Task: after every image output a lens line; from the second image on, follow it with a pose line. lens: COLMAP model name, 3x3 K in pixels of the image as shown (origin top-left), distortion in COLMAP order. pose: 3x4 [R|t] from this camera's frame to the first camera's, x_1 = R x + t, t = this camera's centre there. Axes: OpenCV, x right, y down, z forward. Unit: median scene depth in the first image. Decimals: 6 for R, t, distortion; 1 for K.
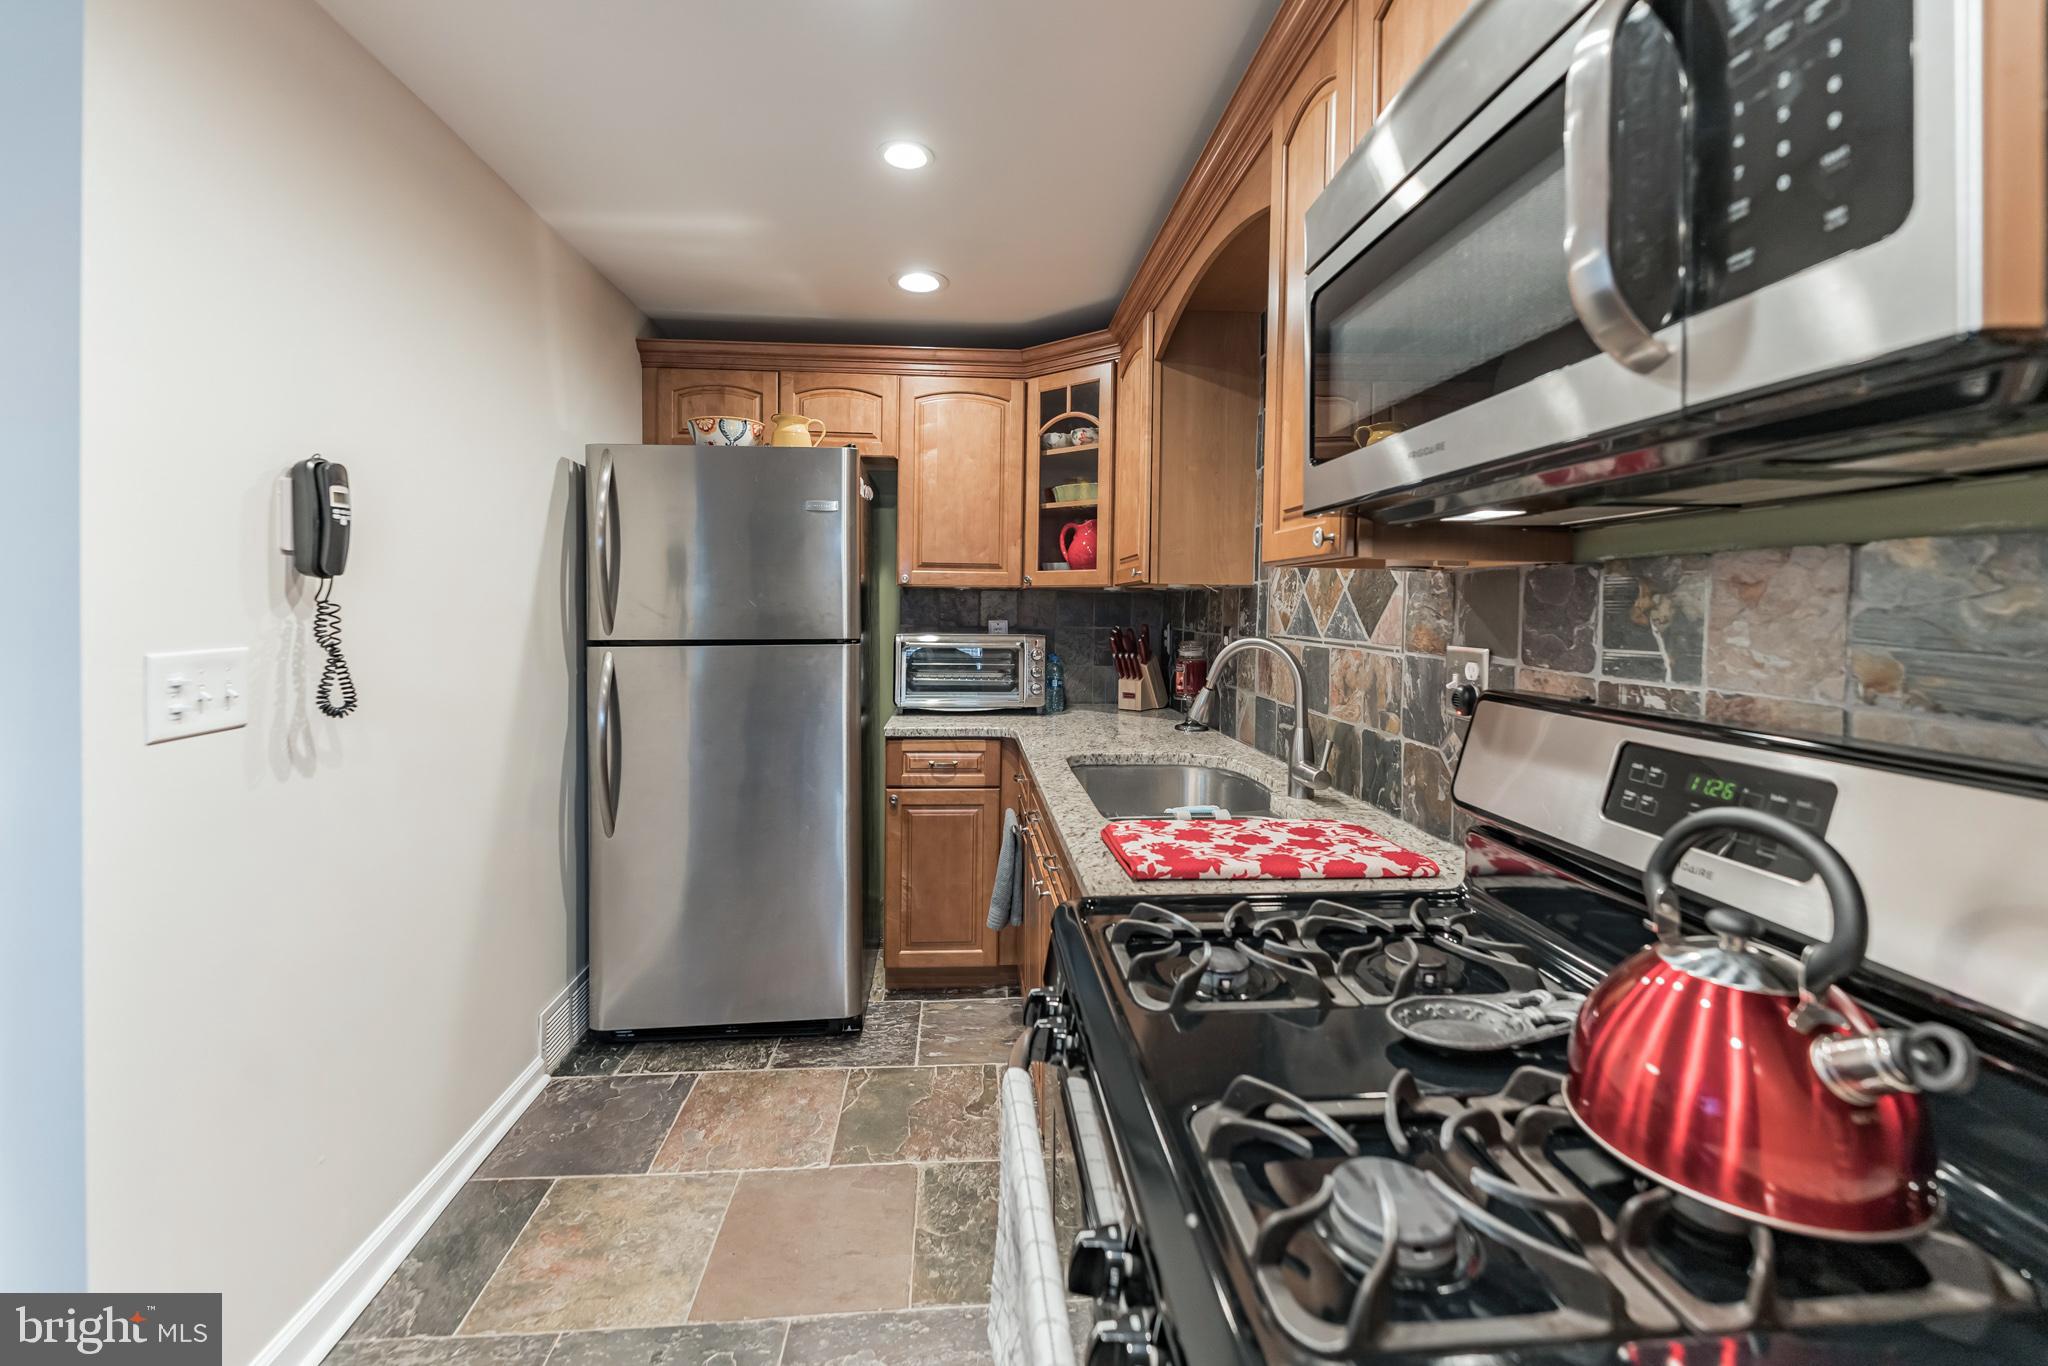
lens RADIAL K [[854.0, 0, 1020.1], [0, 854.0, 617.7], [0, 0, 1]] dist [0.000075, -0.000328]
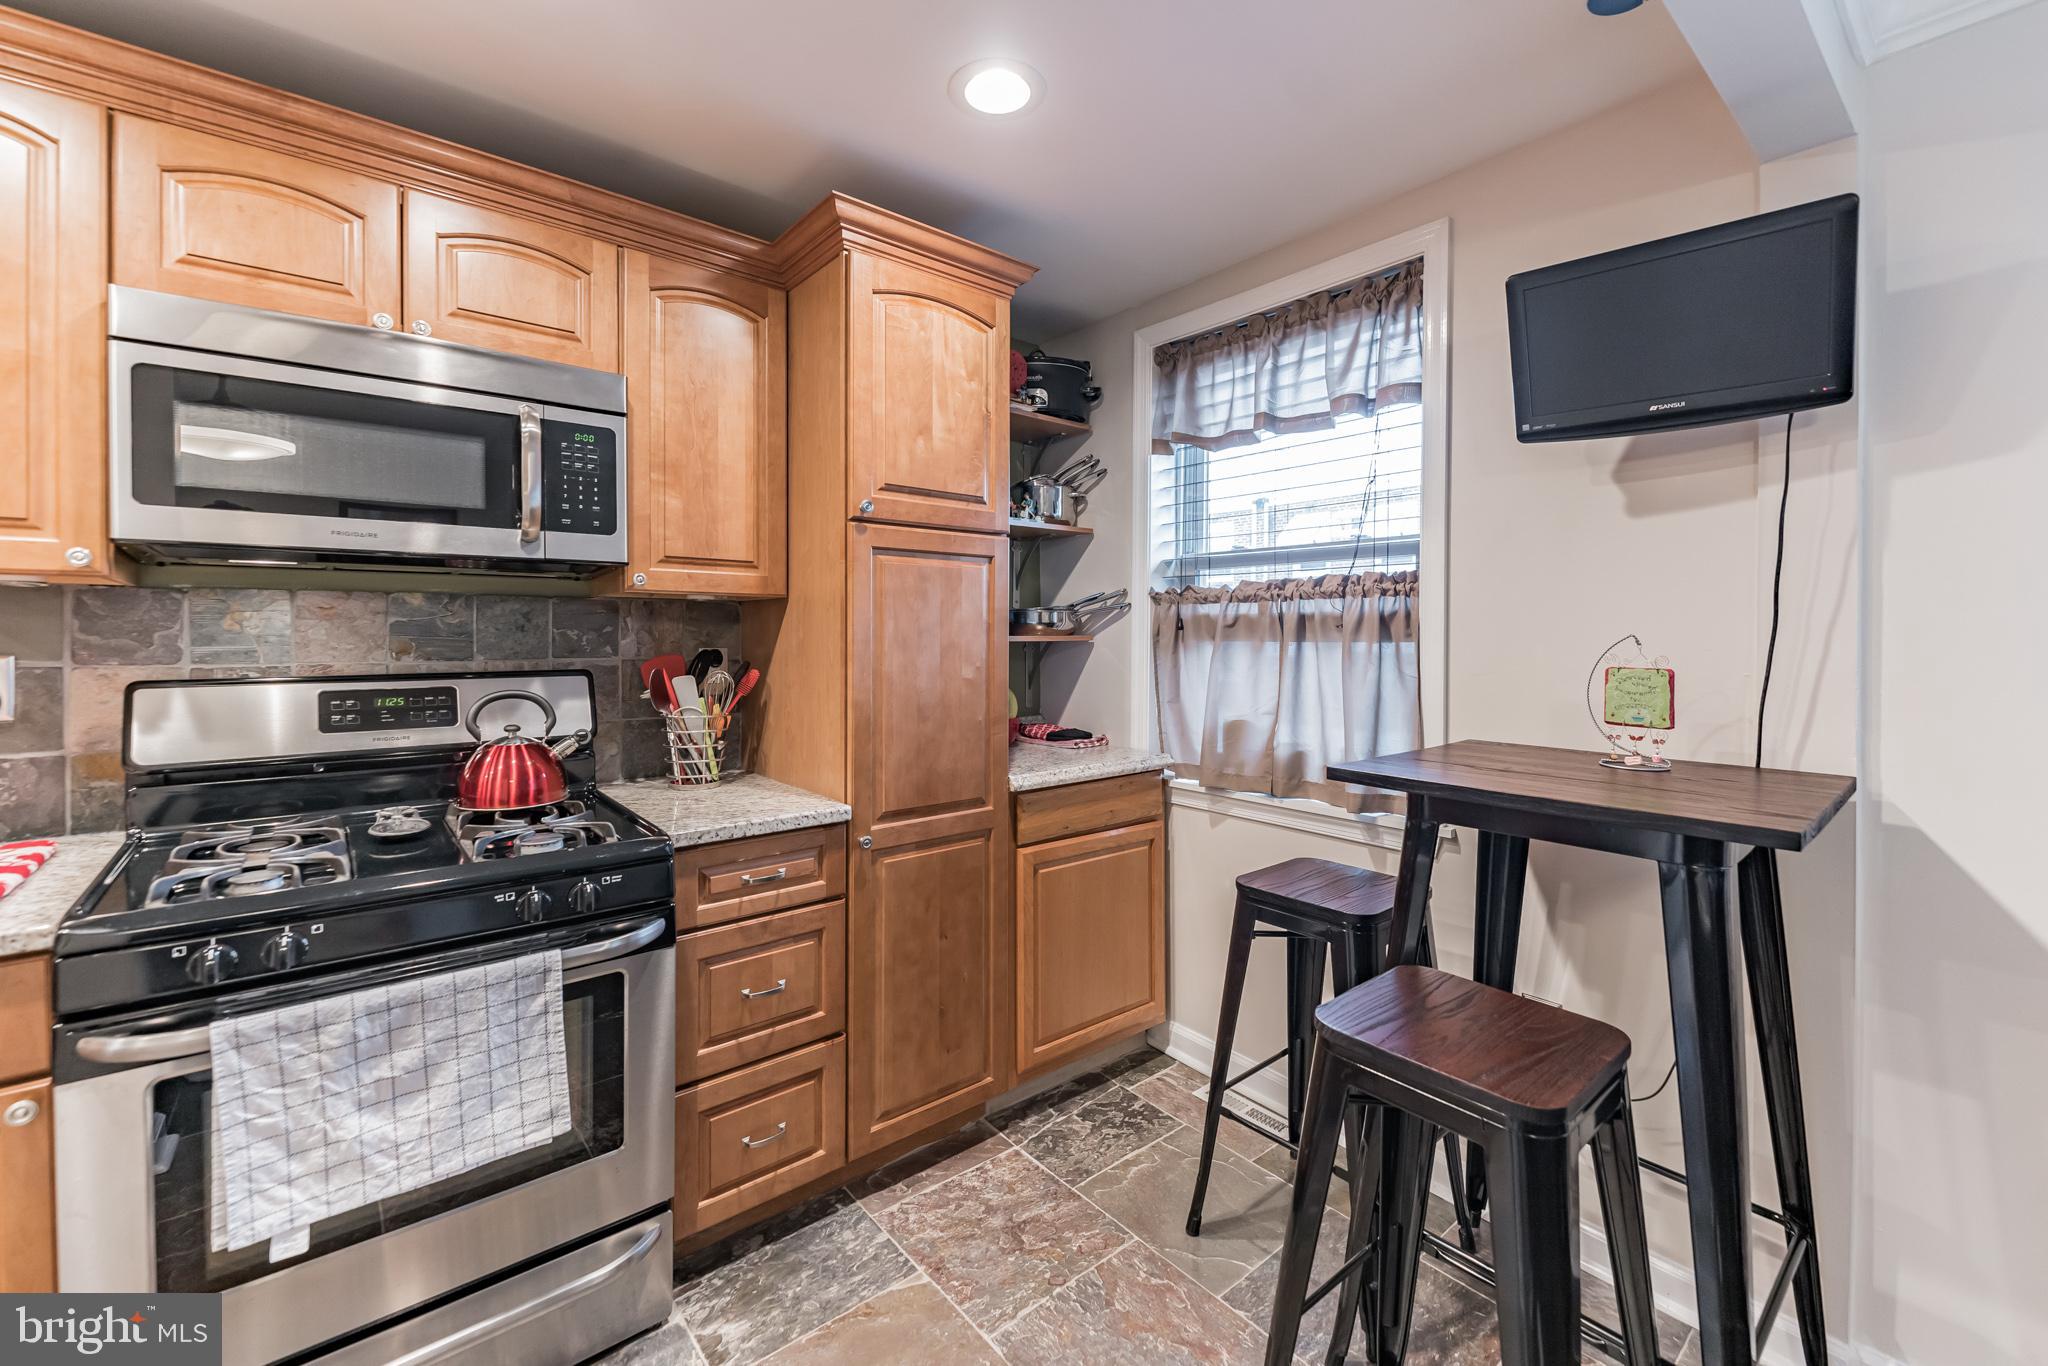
lens RADIAL K [[847.1, 0, 1031.4], [0, 847.1, 645.5], [0, 0, 1]] dist [-0.003062, -0.000874]
pose [[-0.599218, -0.025576, 0.800178, -0.688726], [0.002463, 0.999426, 0.033789, -0.005819], [-0.800582, 0.022218, -0.598811, 0.350738]]
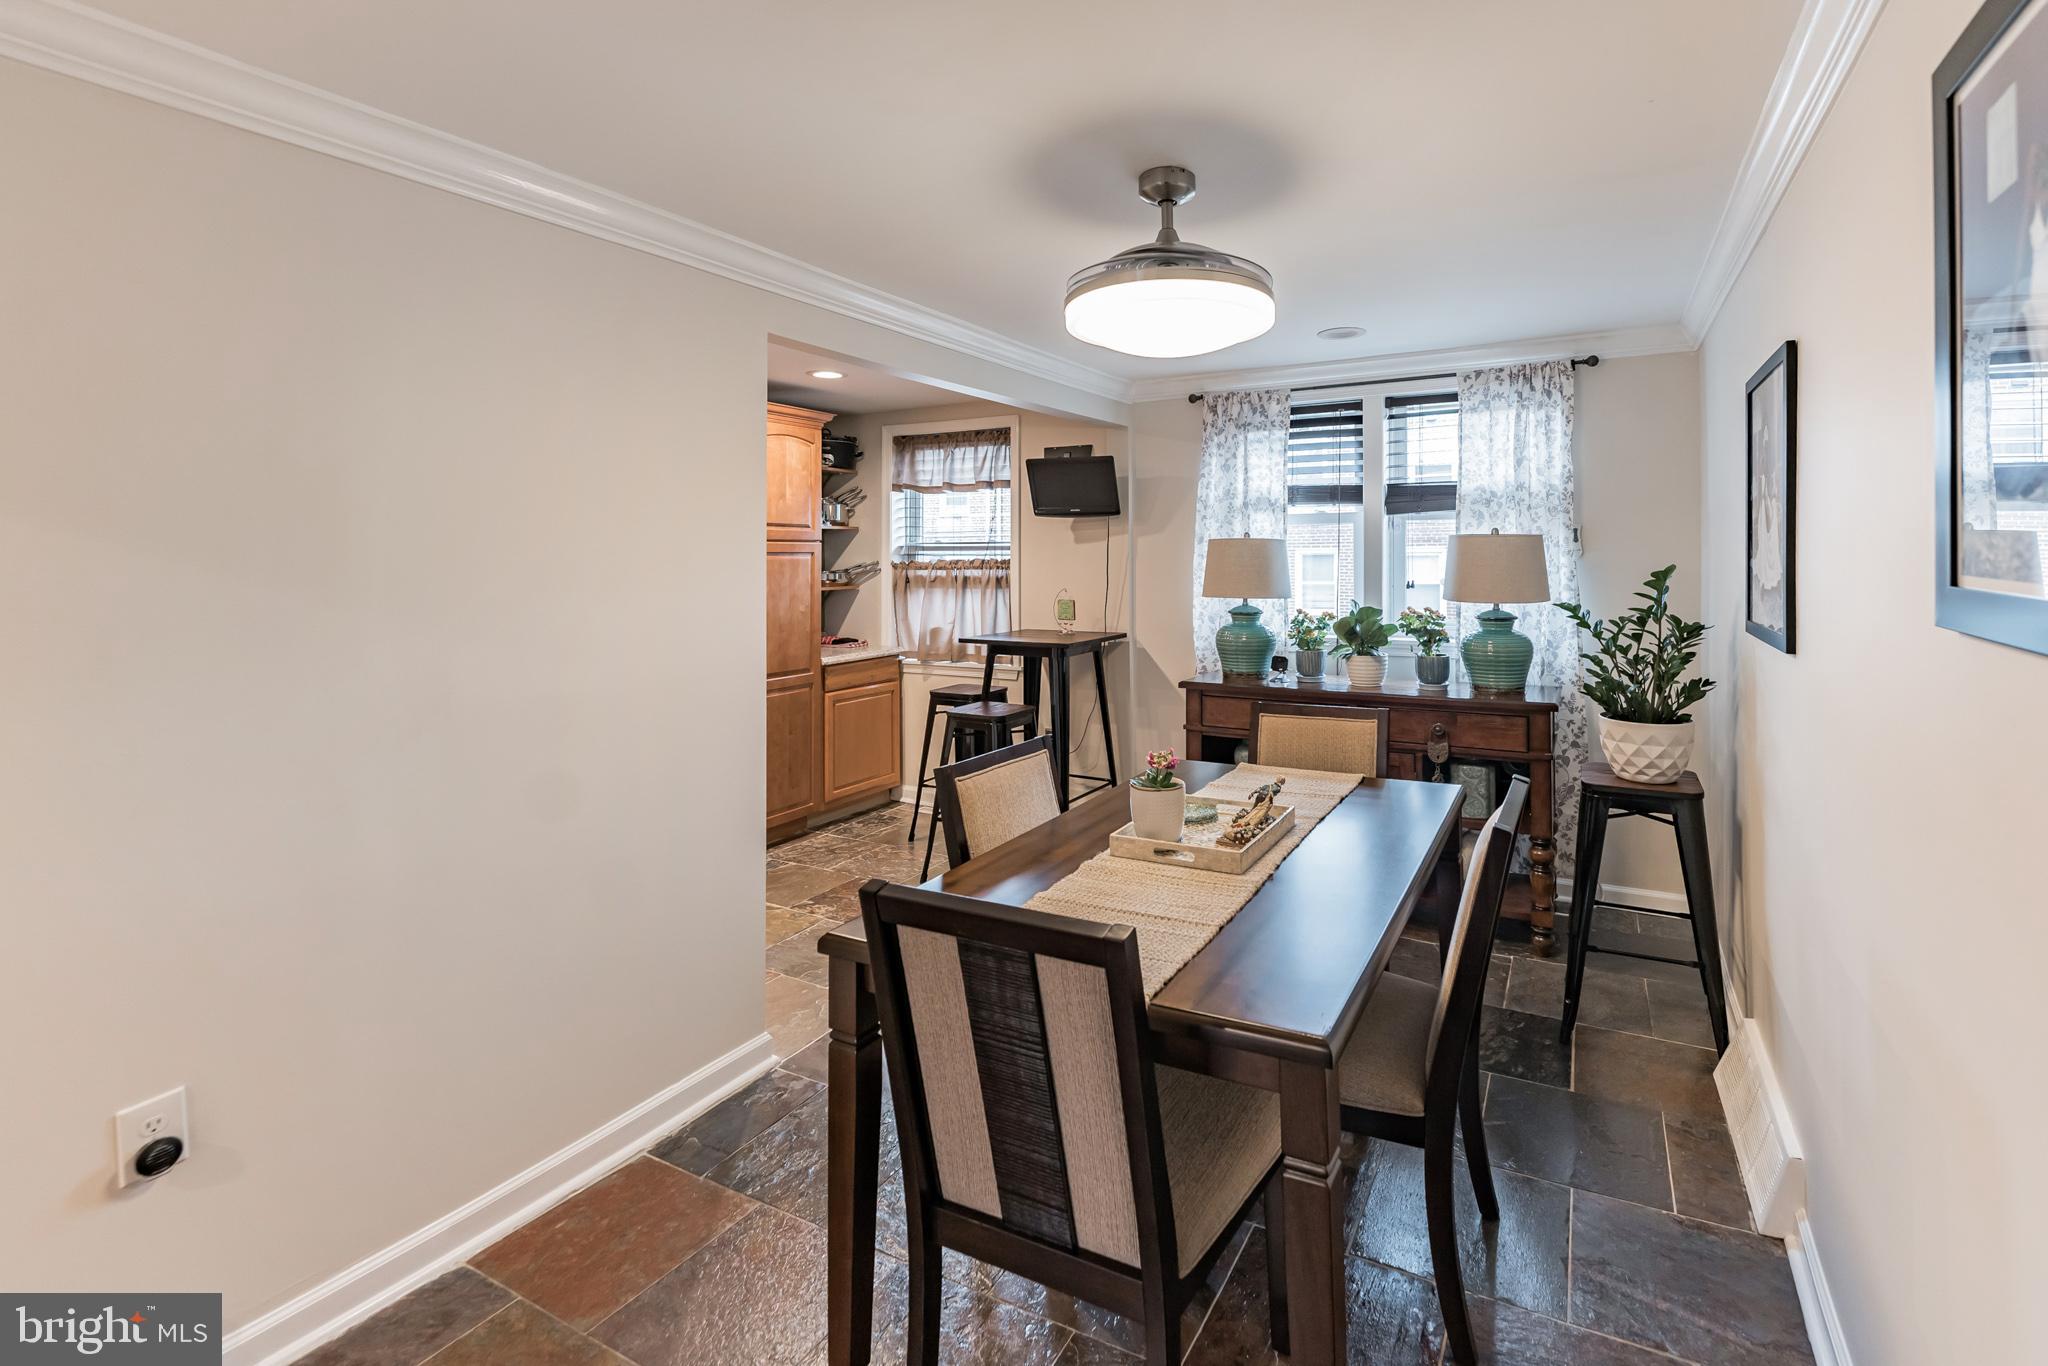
lens RADIAL K [[916.8, 0, 1148.4], [0, 916.8, 549.7], [0, 0, 1]] dist [0.079823, -0.000011]
pose [[-0.872057, -0.005260, 0.489376, -1.678265], [0.000162, 0.999939, 0.011036, -0.106463], [-0.489404, 0.009703, -0.872003, 1.355813]]
